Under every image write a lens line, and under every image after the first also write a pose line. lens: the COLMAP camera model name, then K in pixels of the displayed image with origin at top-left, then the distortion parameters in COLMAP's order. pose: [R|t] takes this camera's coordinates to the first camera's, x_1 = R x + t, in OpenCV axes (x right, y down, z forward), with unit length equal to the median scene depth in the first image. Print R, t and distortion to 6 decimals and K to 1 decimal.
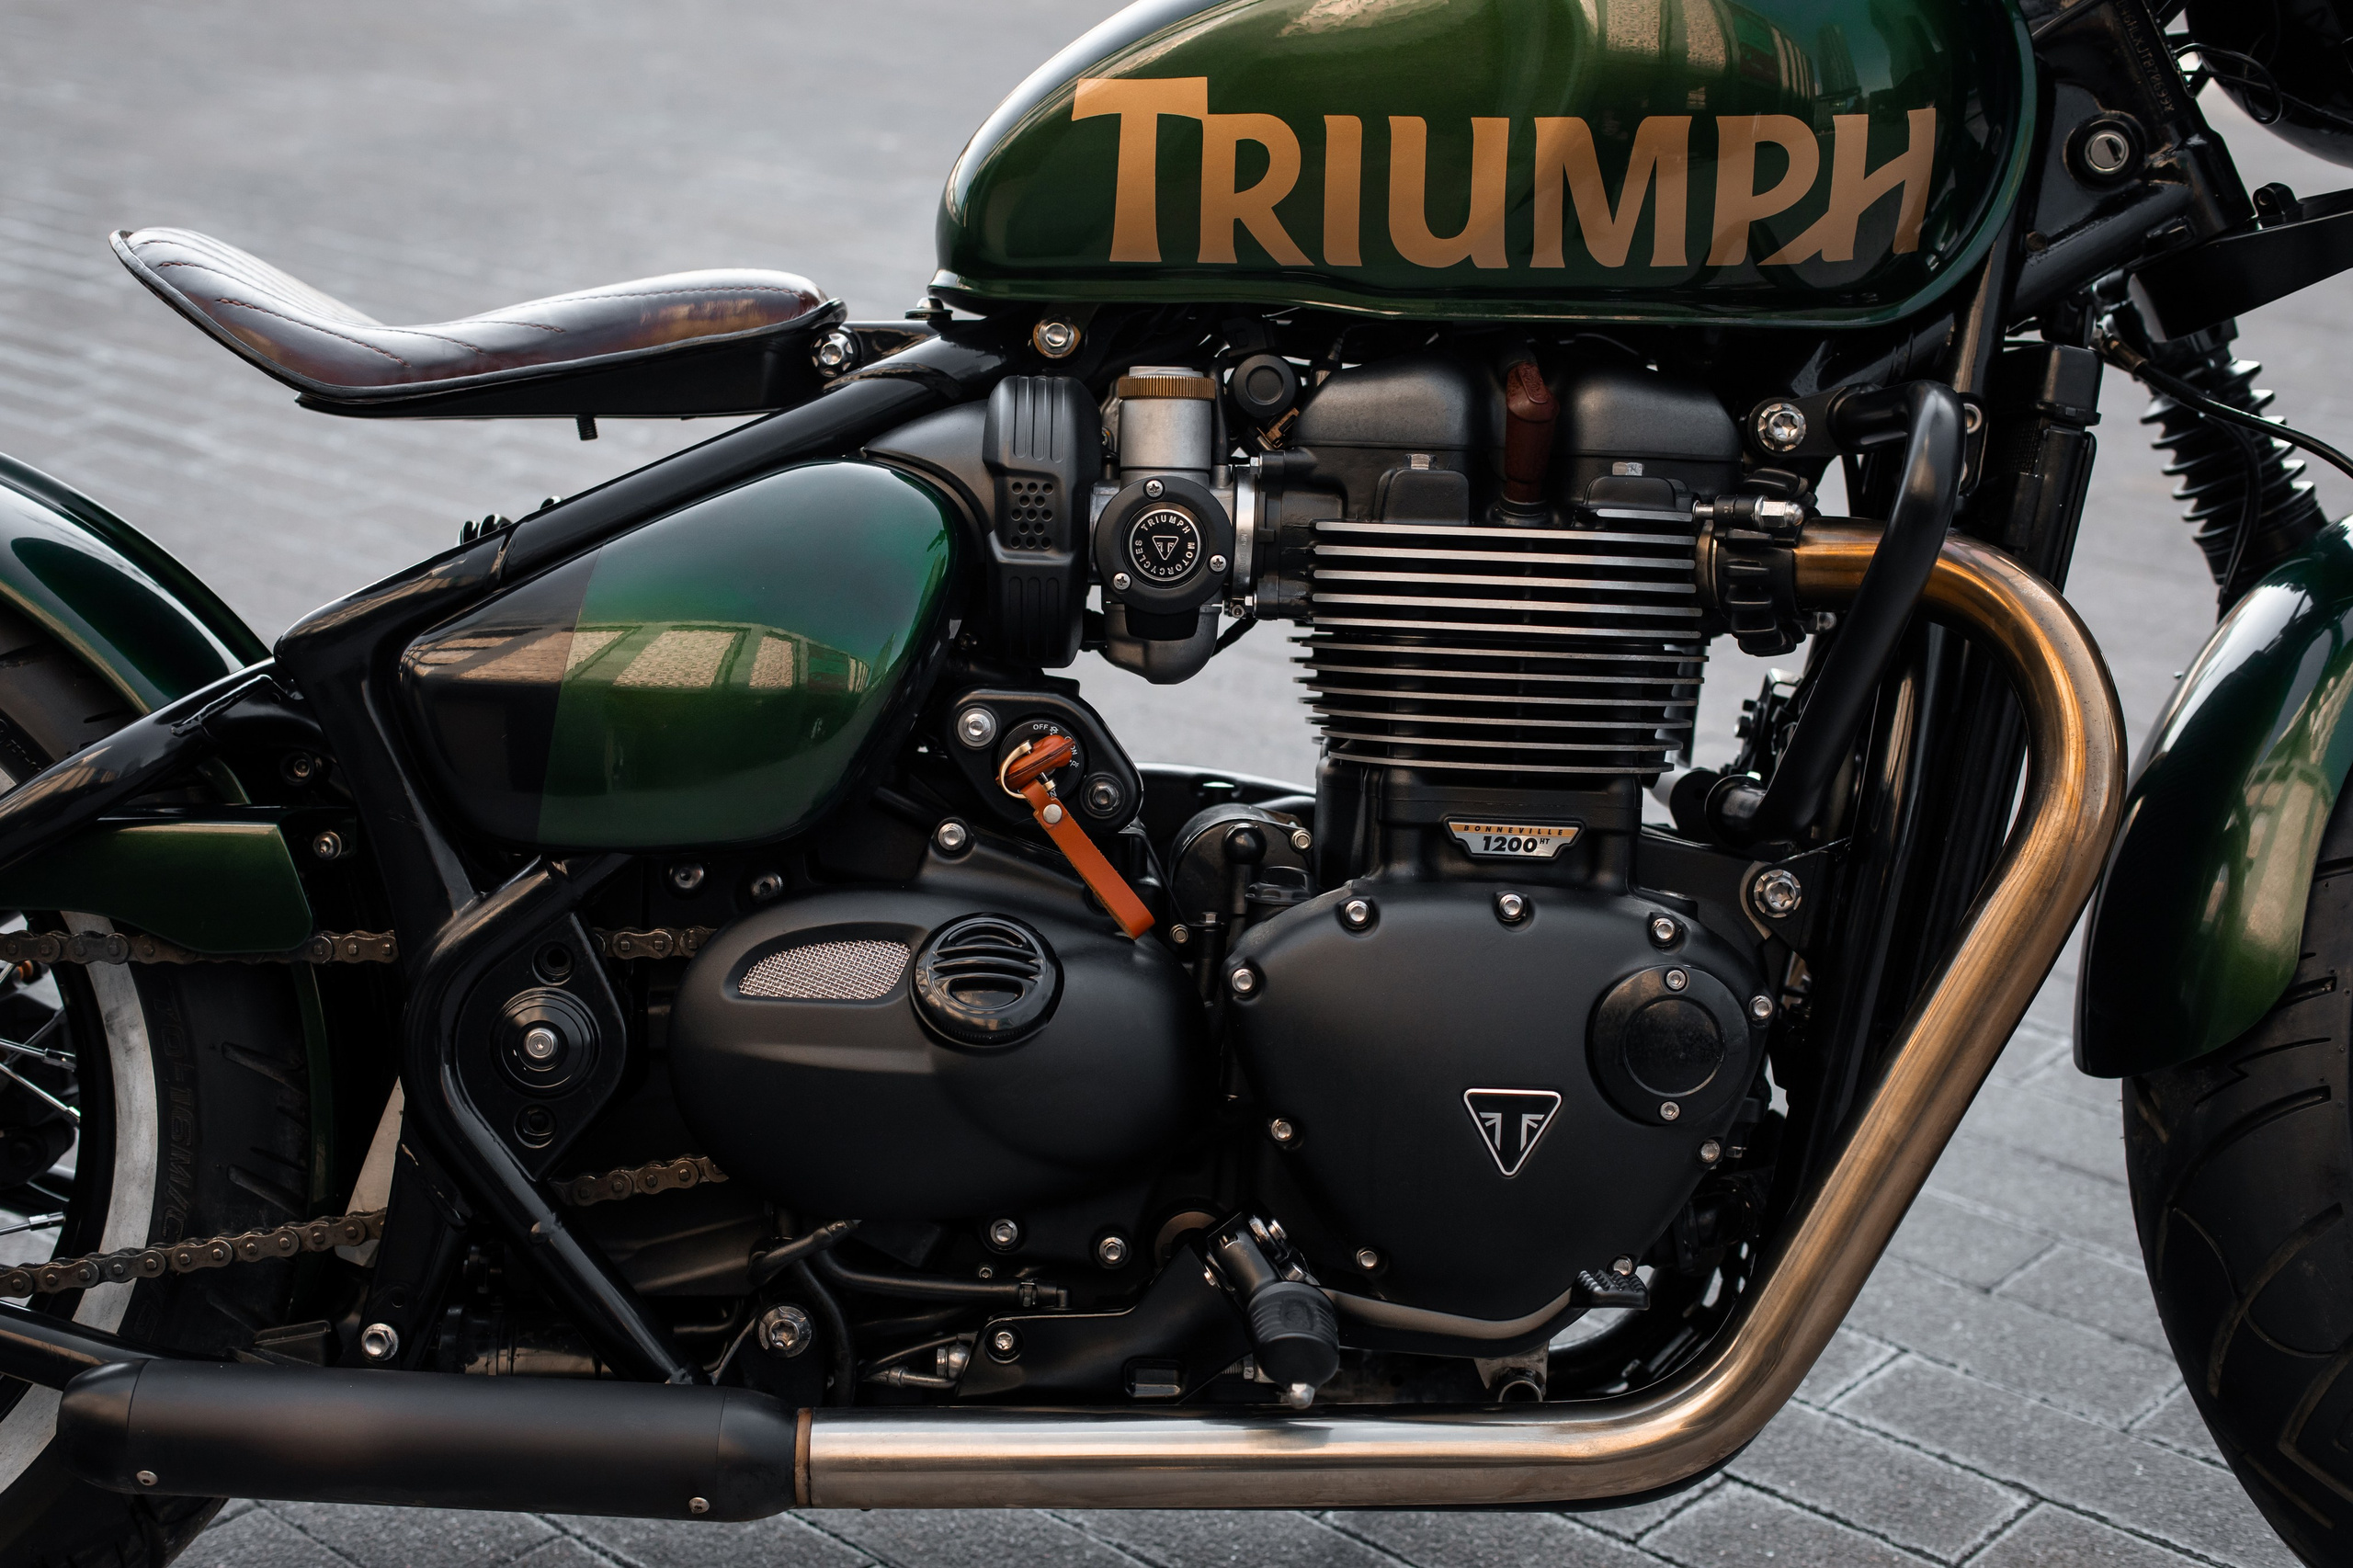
lens RADIAL K [[3460.6, 0, 1176.5], [0, 3460.6, 784.0], [0, 0, 1]] dist [0.008451, -0.033735]
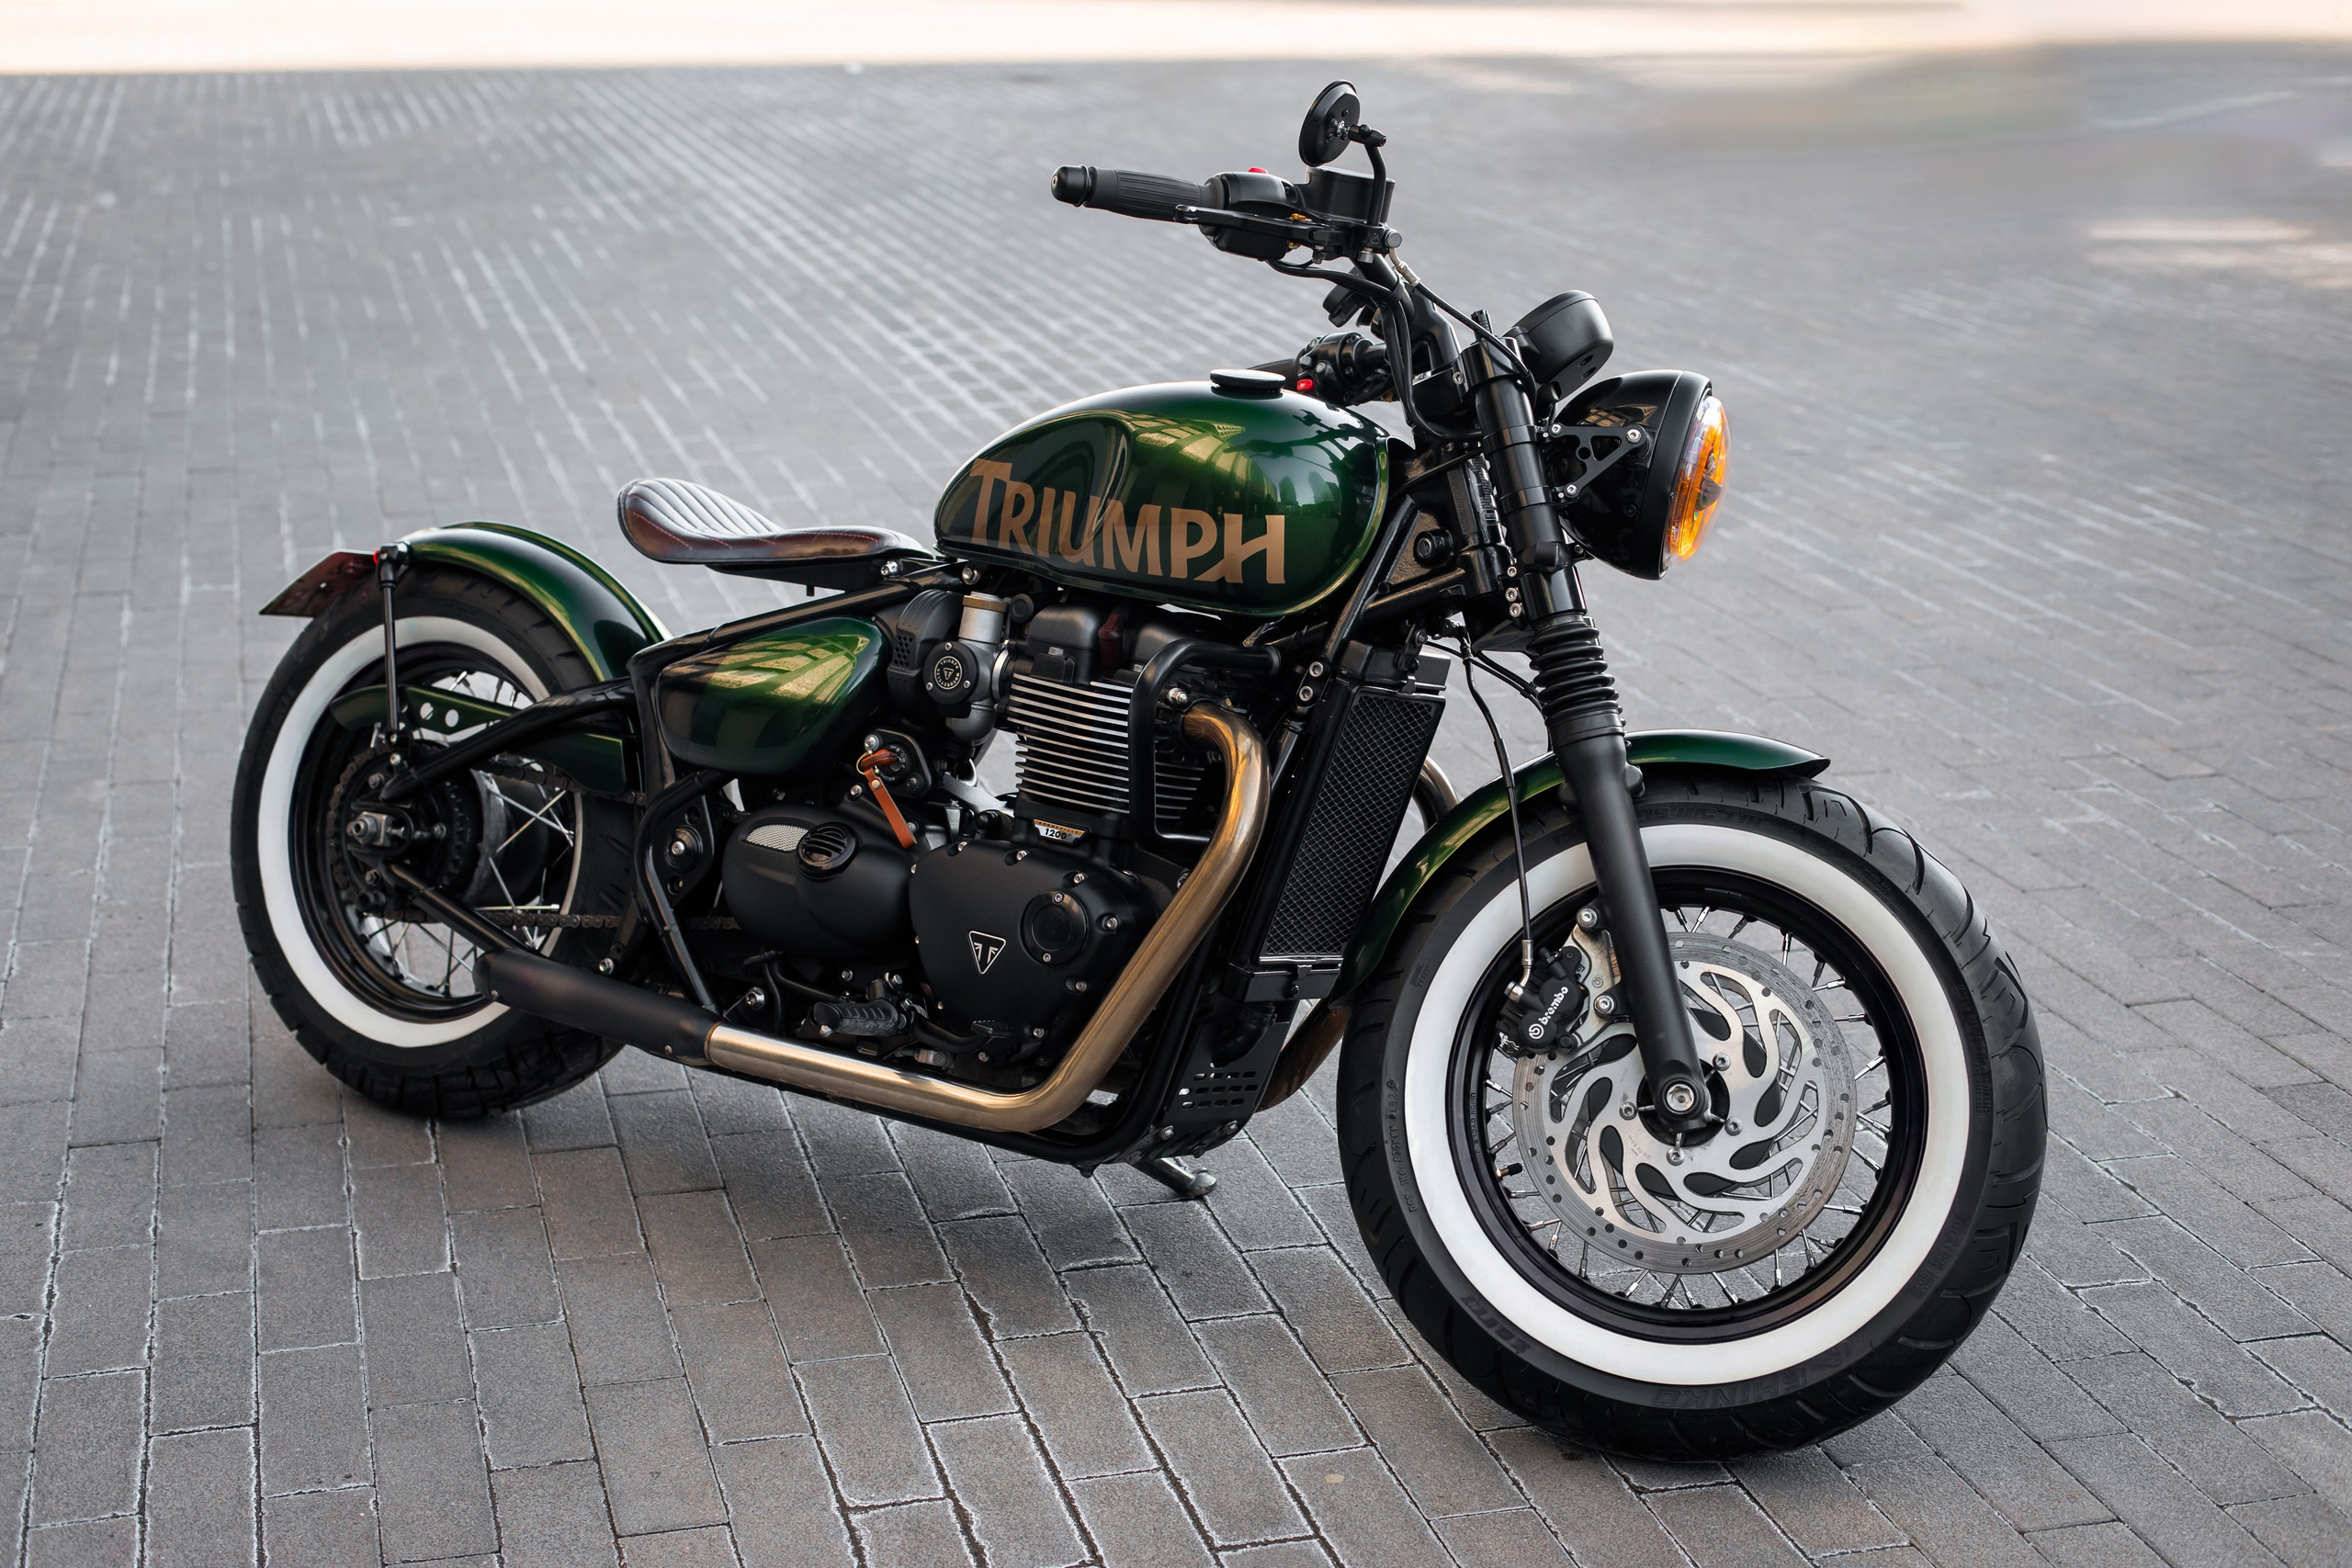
lens RADIAL K [[3458.9, 0, 1176.0], [0, 3458.9, 784.0], [0, 0, 1]] dist [0.008451, -0.033735]
pose [[0.838208, 0.154222, -0.523090, 1.259665], [-0.185541, 0.982607, -0.007614, -0.009976], [0.512817, 0.103437, 0.852244, -0.769977]]
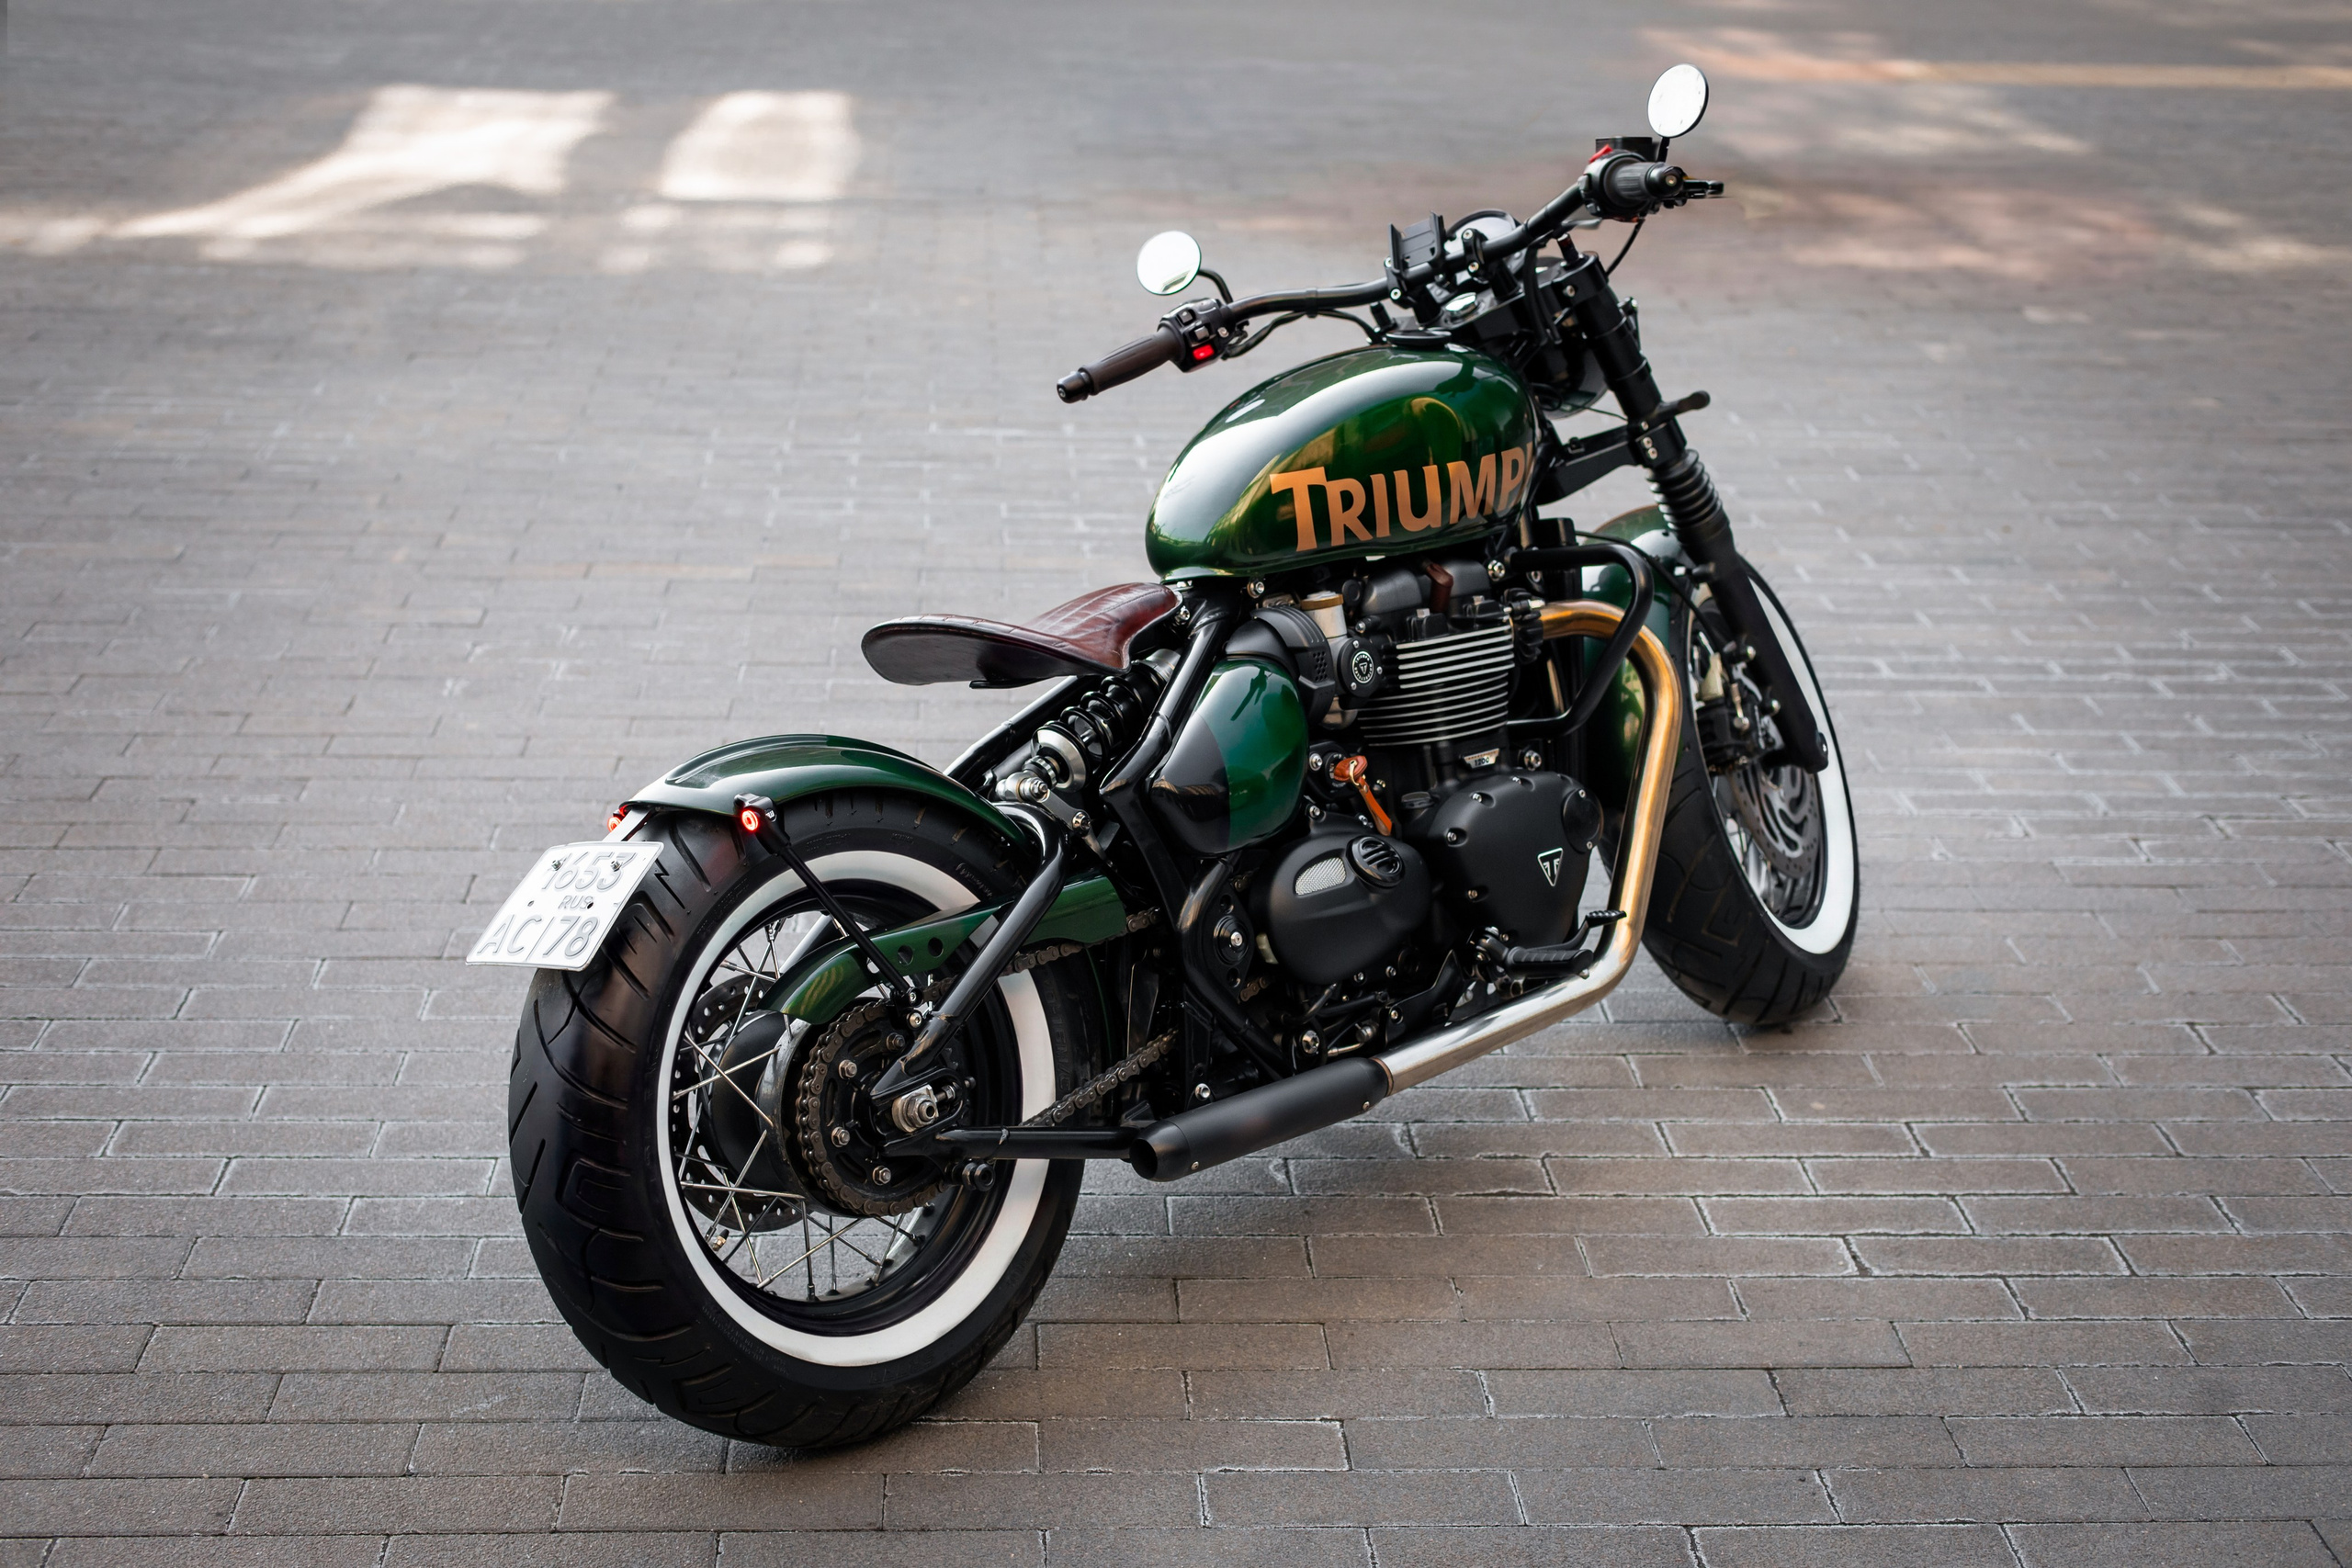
lens RADIAL K [[3458.9, 0, 1176.0], [0, 3458.9, 784.0], [0, 0, 1]] dist [0.008451, -0.033735]
pose [[0.718631, -0.208141, 0.663511, -1.646353], [0.235835, 0.970555, 0.049033, -0.135399], [-0.654180, 0.121242, 0.746558, -0.639179]]
